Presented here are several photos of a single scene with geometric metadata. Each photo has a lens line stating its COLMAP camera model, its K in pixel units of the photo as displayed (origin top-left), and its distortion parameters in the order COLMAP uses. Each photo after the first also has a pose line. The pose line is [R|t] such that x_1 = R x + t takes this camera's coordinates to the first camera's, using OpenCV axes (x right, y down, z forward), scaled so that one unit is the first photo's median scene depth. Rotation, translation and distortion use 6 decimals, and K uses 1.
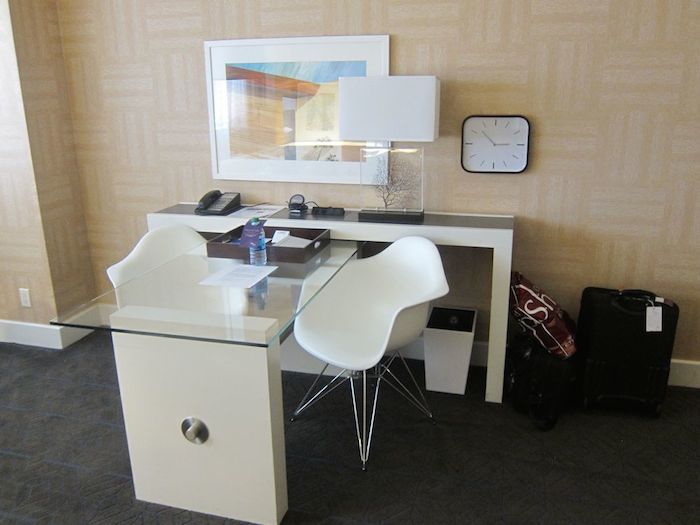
lens RADIAL K [[591.6, 0, 350.0], [0, 591.6, 262.5], [0, 0, 1]] dist [-0.040707, -0.001170]
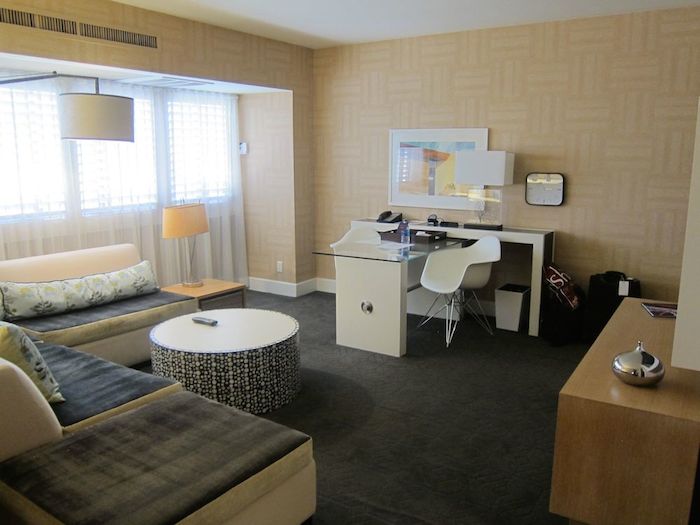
lens RADIAL K [[591.6, 0, 350.0], [0, 591.6, 262.5], [0, 0, 1]] dist [-0.040707, -0.001170]
pose [[0.951972, 0.067578, -0.298636, 0.231301], [-0.096750, 0.991759, -0.083987, 0.218993], [0.290499, 0.108846, 0.950664, -0.808936]]
